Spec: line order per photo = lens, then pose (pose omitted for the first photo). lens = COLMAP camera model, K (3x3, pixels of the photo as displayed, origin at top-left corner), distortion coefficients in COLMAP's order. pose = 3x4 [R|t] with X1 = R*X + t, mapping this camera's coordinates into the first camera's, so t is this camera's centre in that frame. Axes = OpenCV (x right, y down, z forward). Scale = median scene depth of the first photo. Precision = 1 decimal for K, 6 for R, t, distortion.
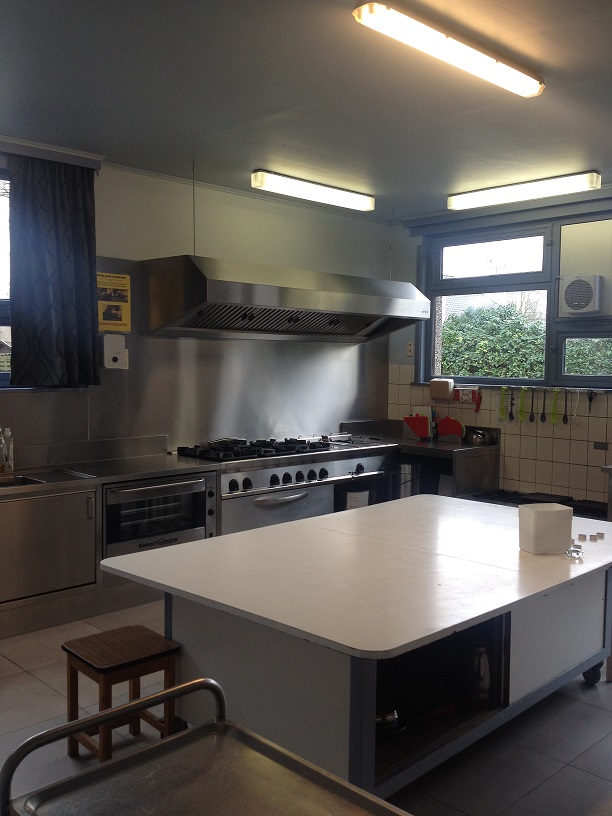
lens RADIAL K [[784.0, 0, 306.0], [0, 784.0, 408.0], [0, 0, 1]] dist [-0.000642, -0.024502]
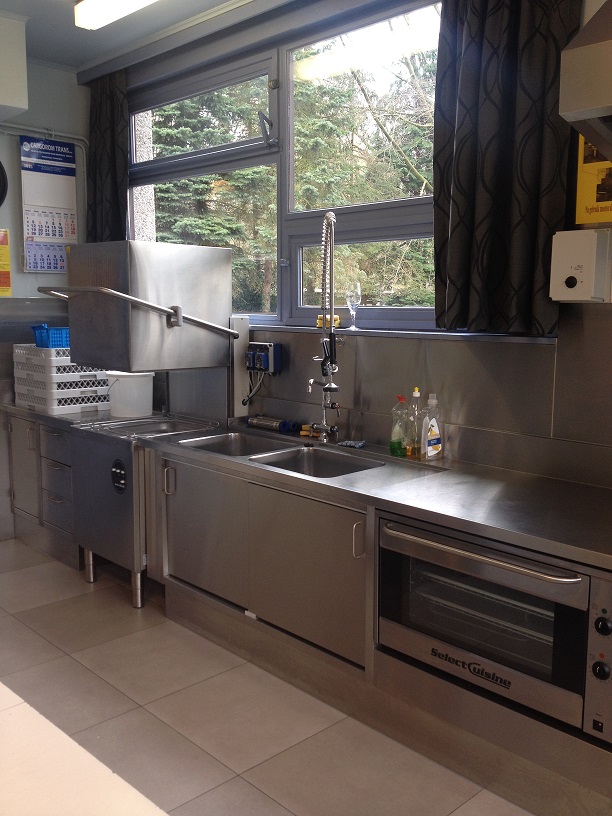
lens RADIAL K [[784.0, 0, 306.0], [0, 784.0, 408.0], [0, 0, 1]] dist [-0.000642, -0.024502]
pose [[-0.003122, 0.118535, -0.992945, 0.204086], [-0.072380, 0.990319, 0.118449, -0.025445], [0.997372, 0.072239, 0.005488, 0.701589]]
